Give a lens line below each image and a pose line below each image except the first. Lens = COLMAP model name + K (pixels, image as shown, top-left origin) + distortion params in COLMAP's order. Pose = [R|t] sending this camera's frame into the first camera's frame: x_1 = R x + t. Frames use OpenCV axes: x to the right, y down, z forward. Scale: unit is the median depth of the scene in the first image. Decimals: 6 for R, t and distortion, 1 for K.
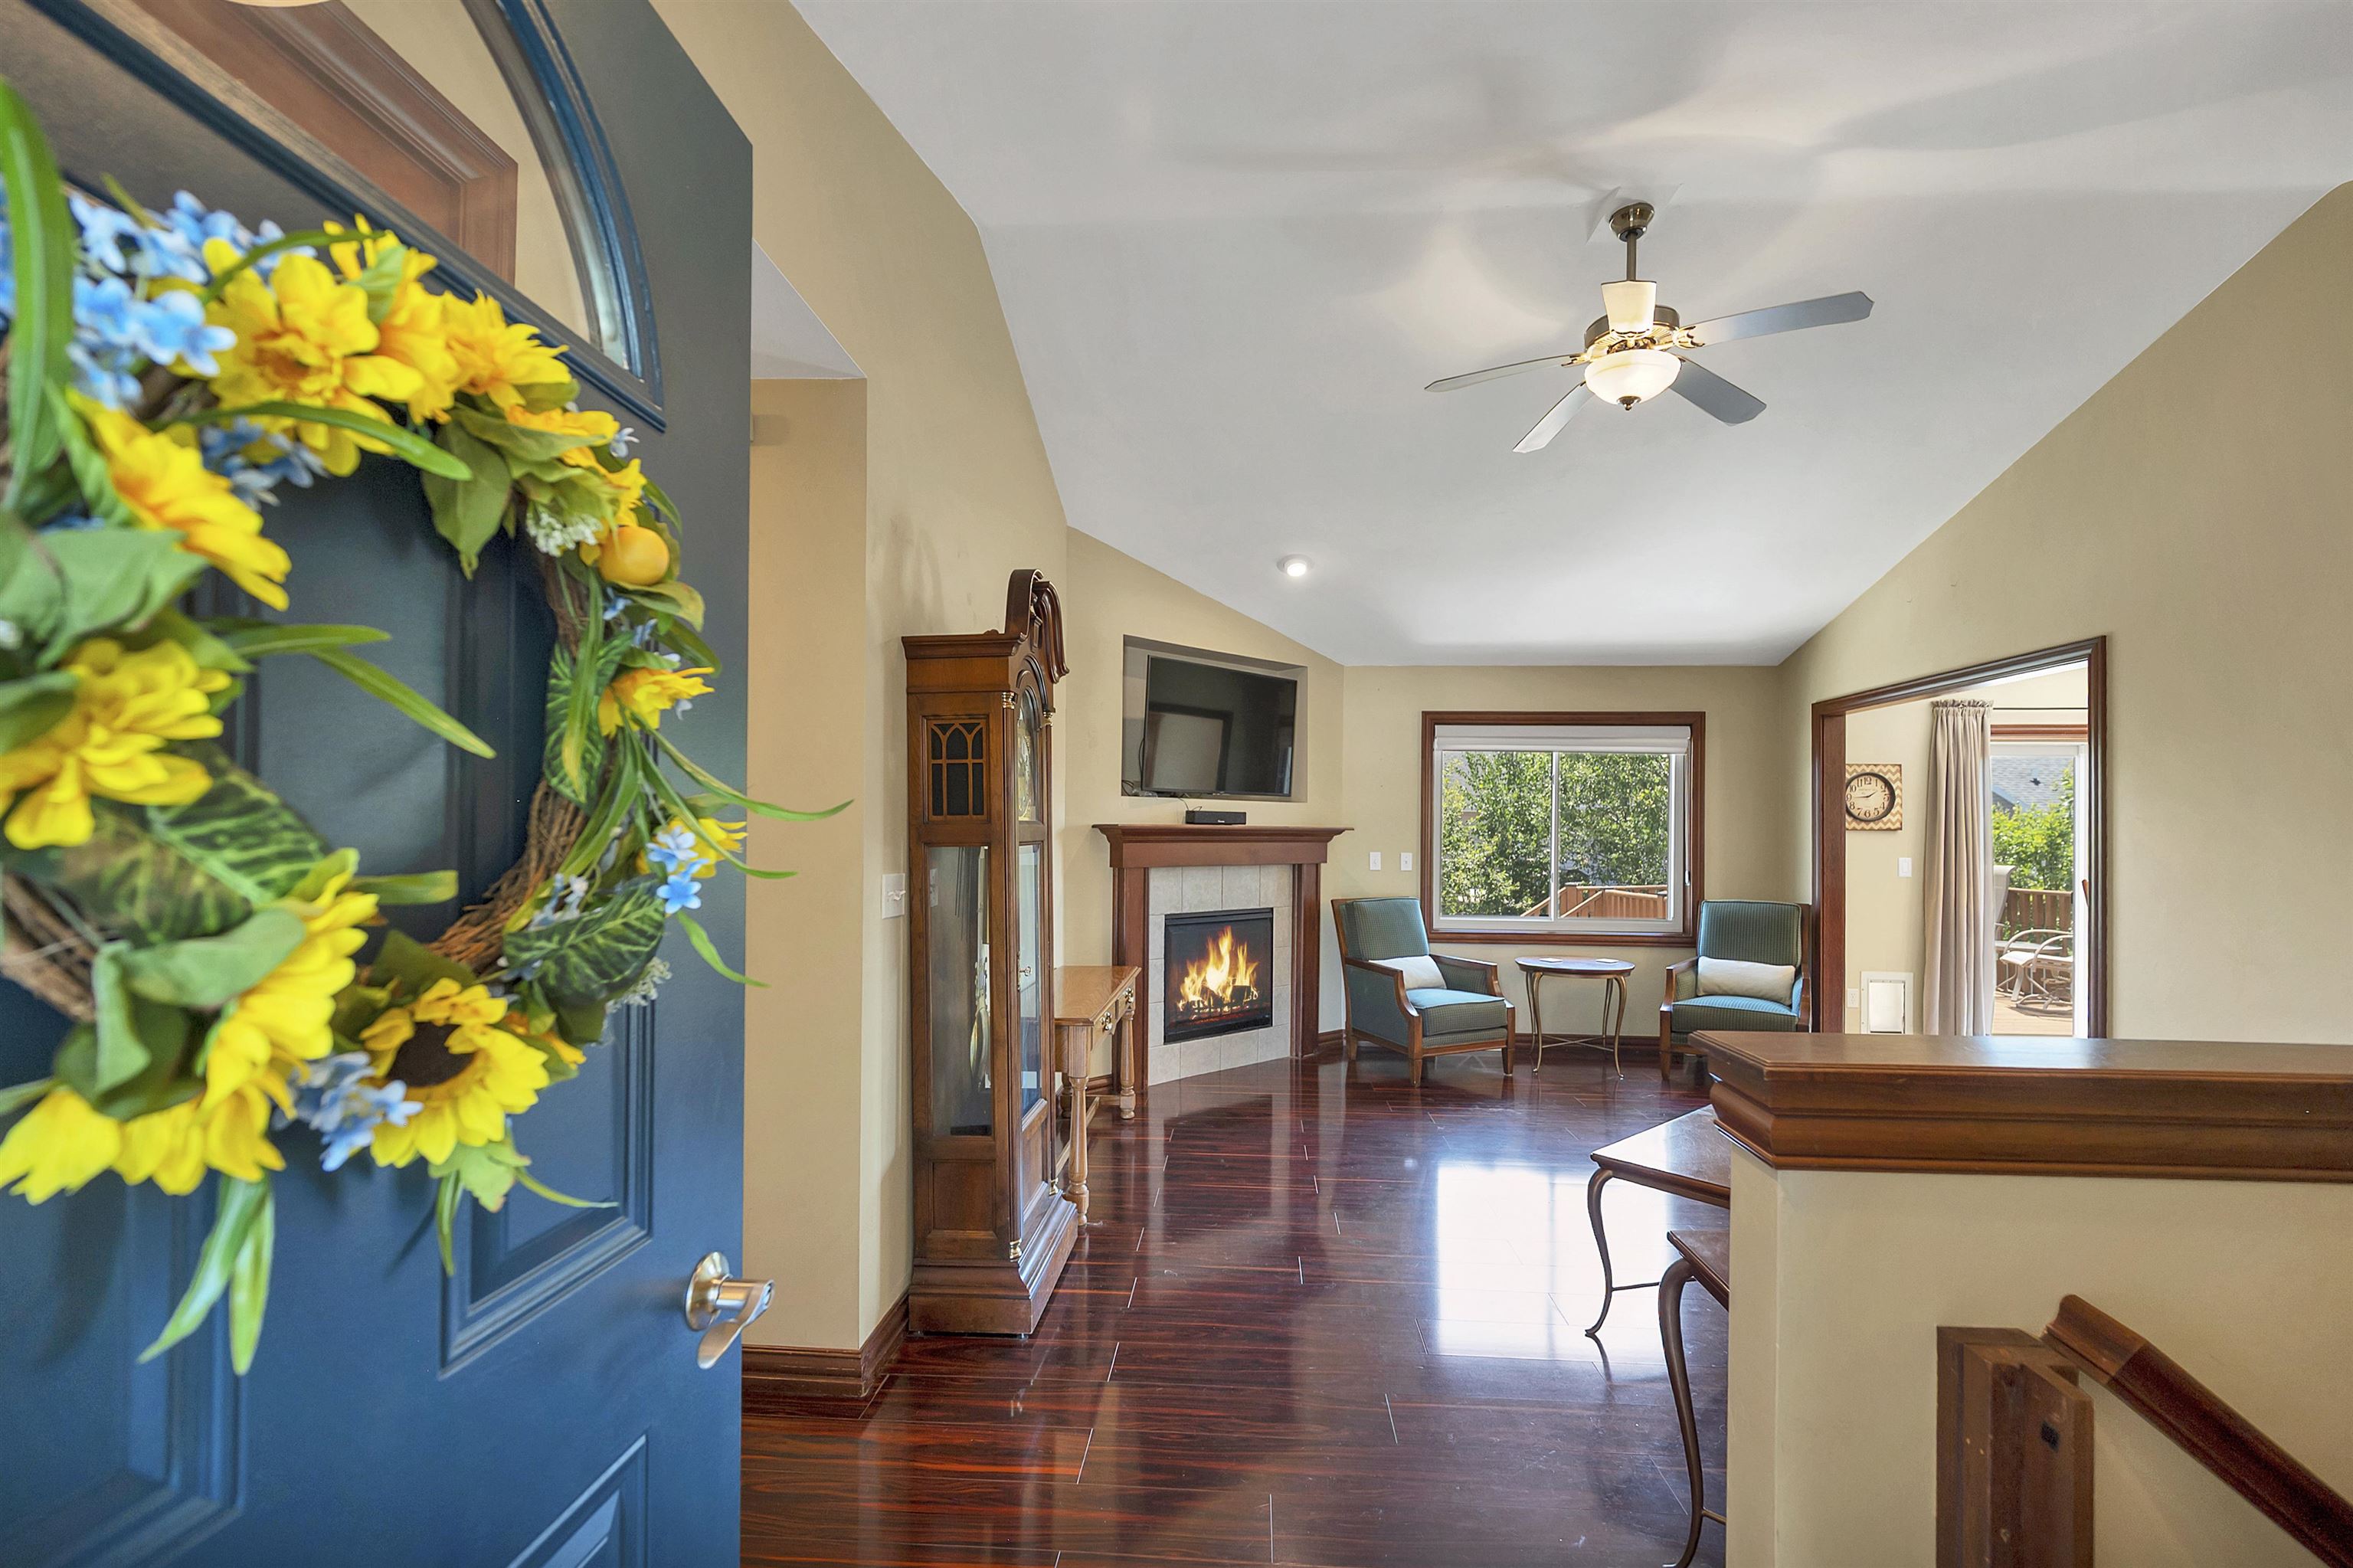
lens RADIAL K [[951.5, 0, 1183.7], [0, 951.5, 788.5], [0, 0, 1]] dist [0.000187, -0.000015]
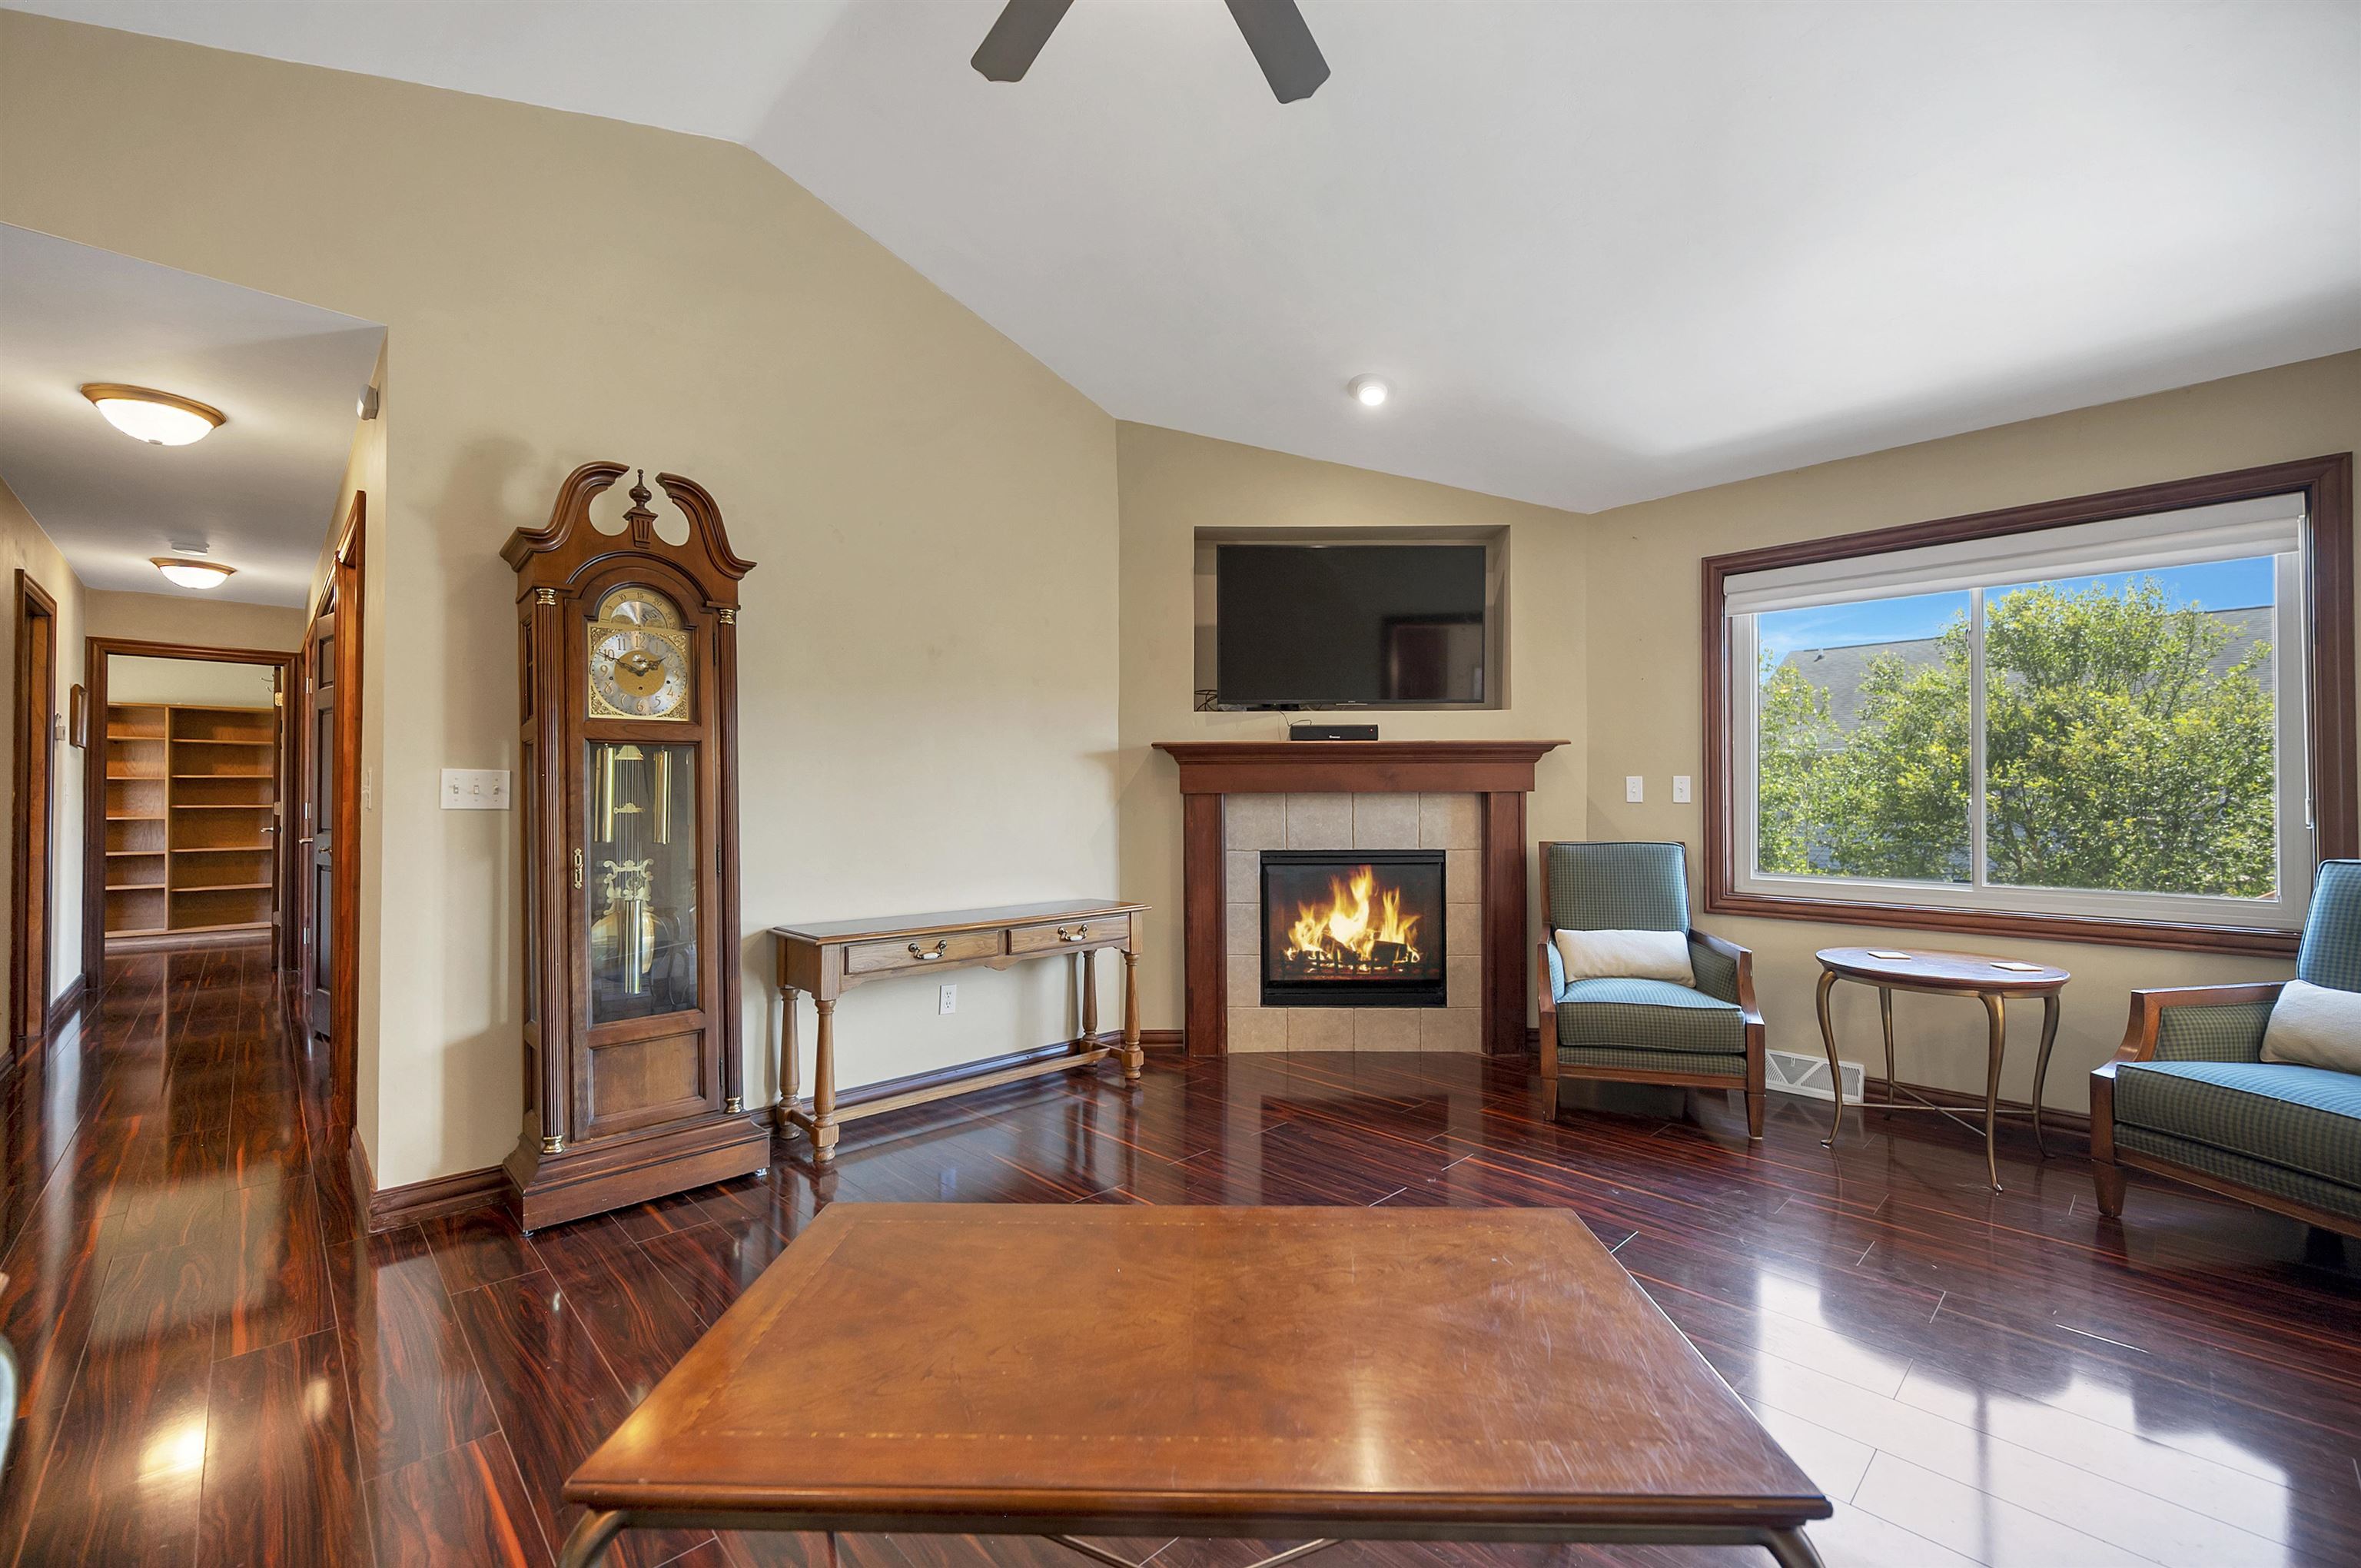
lens RADIAL K [[954.7, 0, 1187.7], [0, 954.7, 788.5], [0, 0, 1]] dist [0.000187, -0.000015]
pose [[0.746928, -0.014078, -0.664756, 0.463503], [0.037278, 0.999090, 0.020727, 0.054791], [0.663860, -0.040262, 0.746773, 0.299616]]
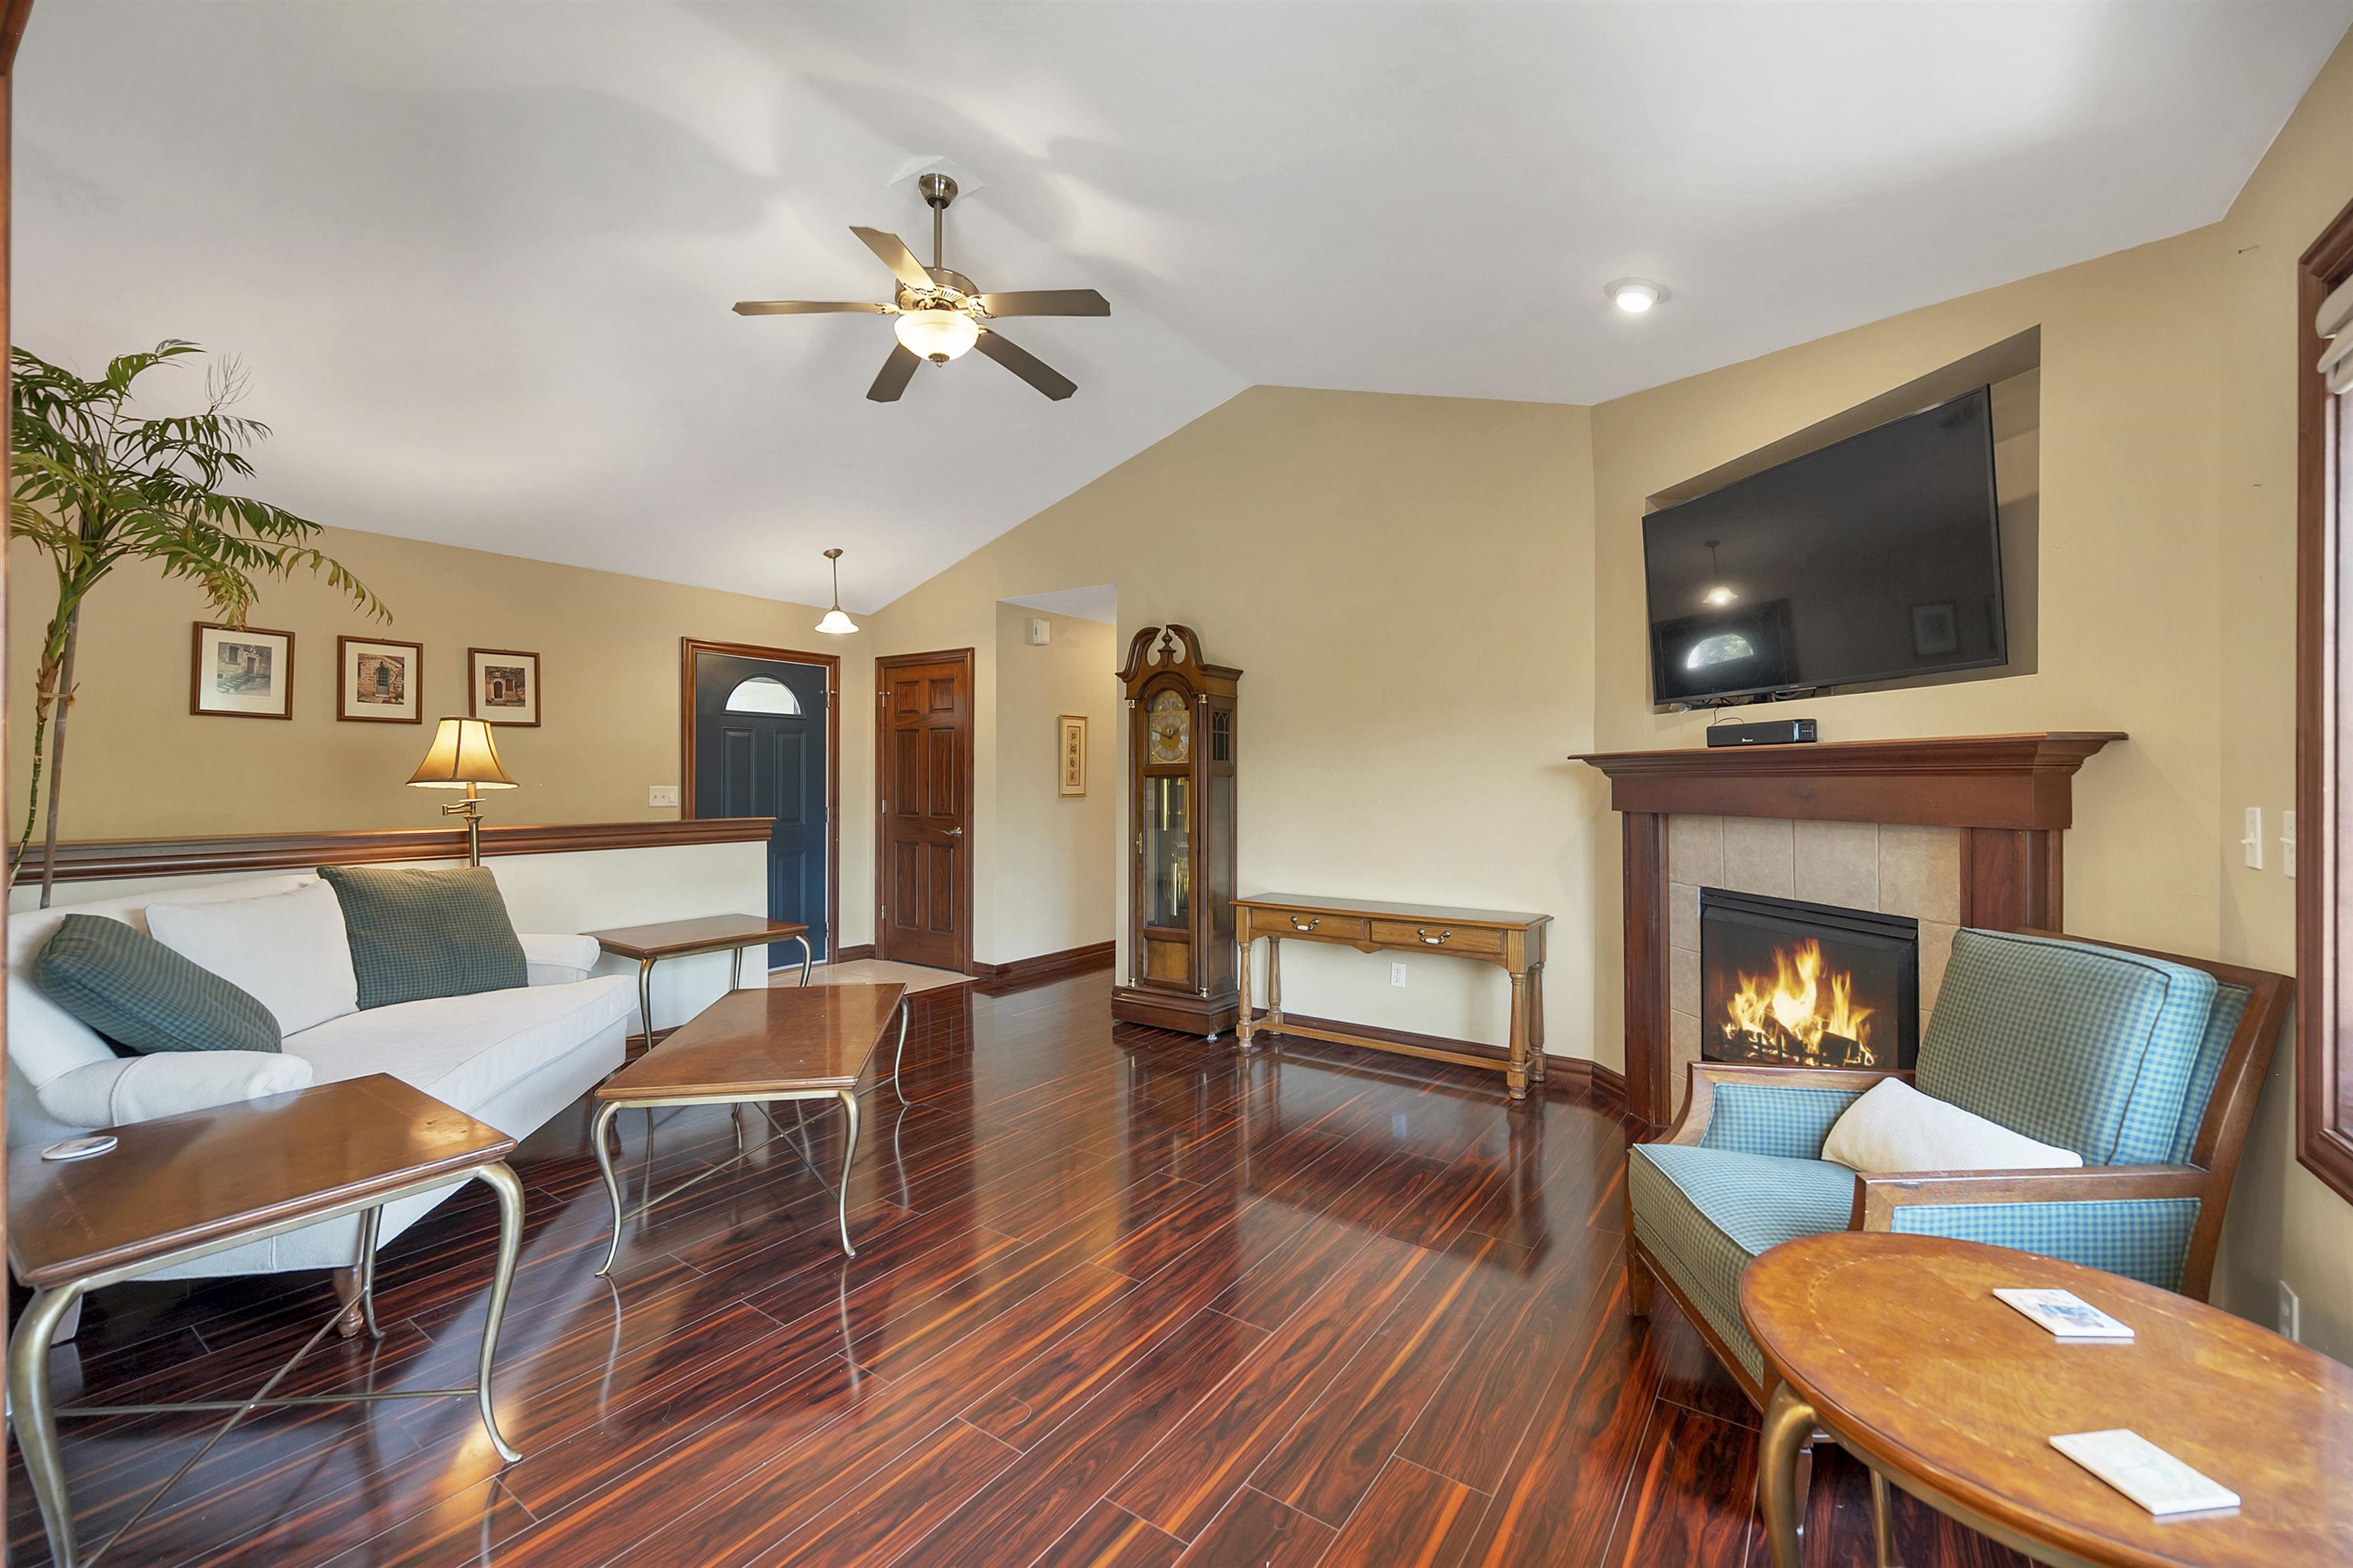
lens RADIAL K [[962.9, 0, 1177.1], [0, 962.9, 775.0], [0, 0, 1]] dist [0.000612, 0.000004]
pose [[-0.517116, -0.013235, -0.855813, 0.693059], [0.034529, 0.998744, -0.036309, 0.062627], [0.855218, -0.048326, -0.516010, 0.965074]]
